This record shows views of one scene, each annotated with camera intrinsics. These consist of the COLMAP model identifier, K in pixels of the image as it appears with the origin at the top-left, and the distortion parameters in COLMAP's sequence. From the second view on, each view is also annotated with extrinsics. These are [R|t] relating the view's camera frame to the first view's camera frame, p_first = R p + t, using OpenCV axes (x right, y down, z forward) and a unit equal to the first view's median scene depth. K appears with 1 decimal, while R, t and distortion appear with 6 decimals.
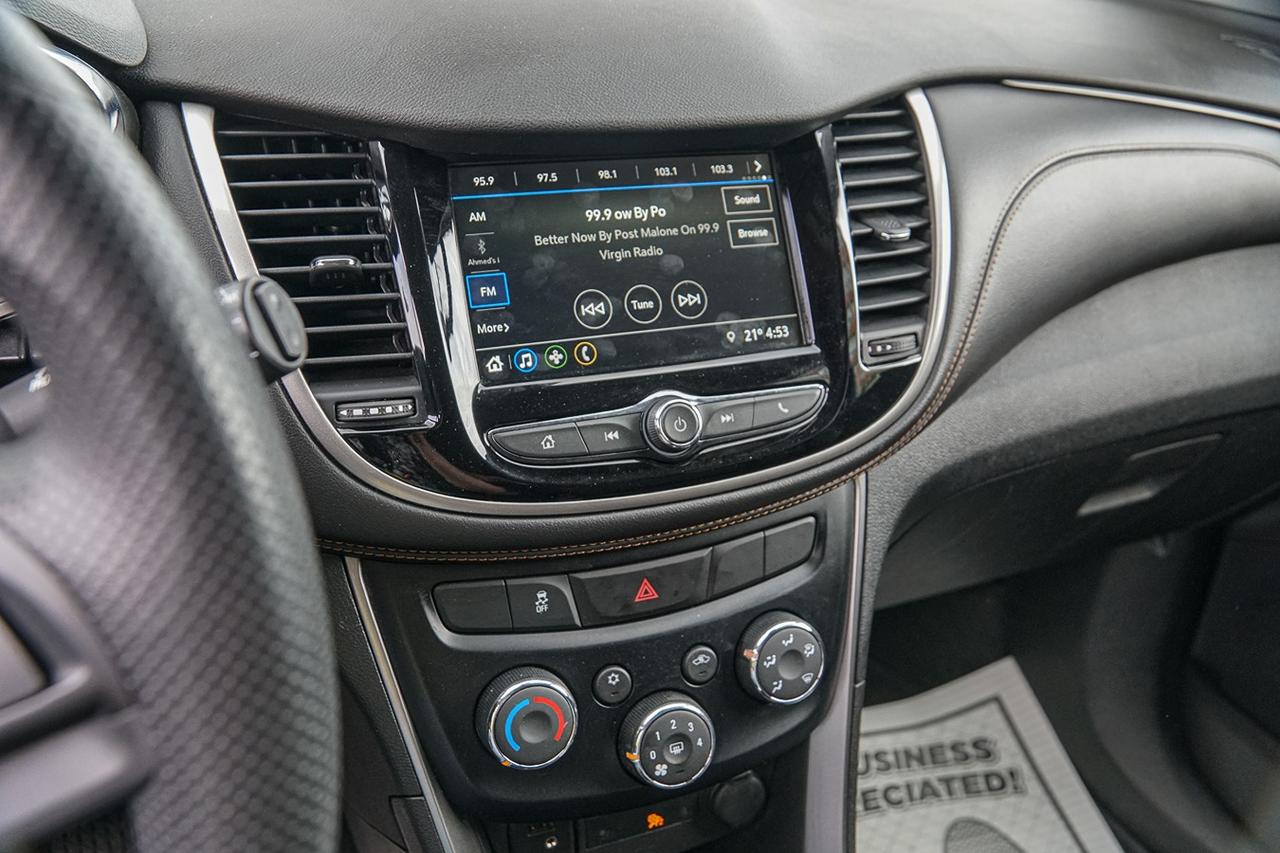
lens RADIAL K [[1046.0, 0, 640.1], [0, 1046.0, 405.4], [0, 0, 1]] dist [-0.144048, 0.136274]
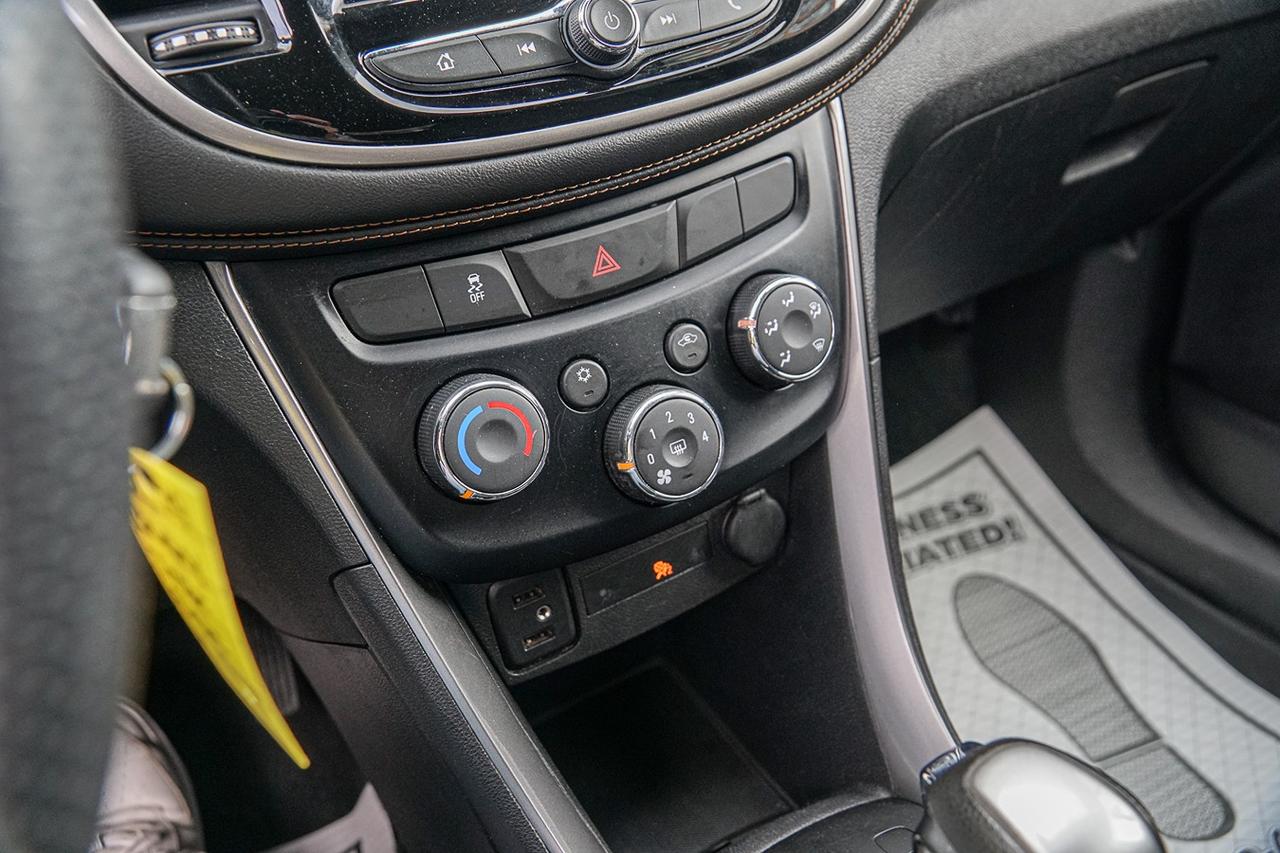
lens RADIAL K [[1046.0, 0, 640.1], [0, 1046.0, 405.4], [0, 0, 1]] dist [-0.144048, 0.136274]
pose [[0.981025, -0.180771, 0.070089, -0.040583], [0.172260, 0.978572, 0.112802, 0.190138], [-0.088978, -0.098589, 0.991142, 0.194193]]
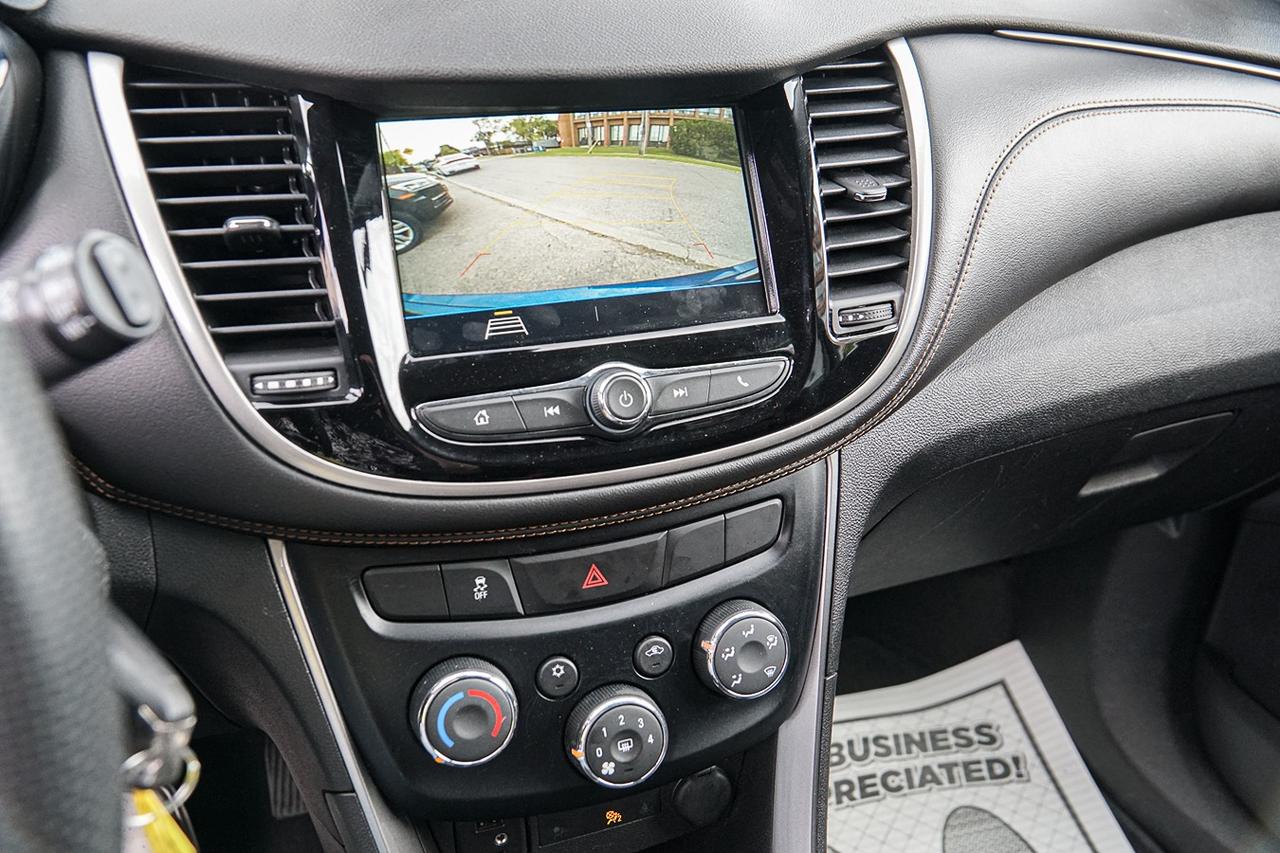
lens RADIAL K [[1046.0, 0, 640.1], [0, 1046.0, 405.4], [0, 0, 1]] dist [-0.144048, 0.136274]
pose [[0.999684, 0.004340, -0.024759, 0.065424], [-0.003681, 0.999640, 0.026589, -0.000768], [0.024865, -0.026489, 0.999340, 0.067413]]
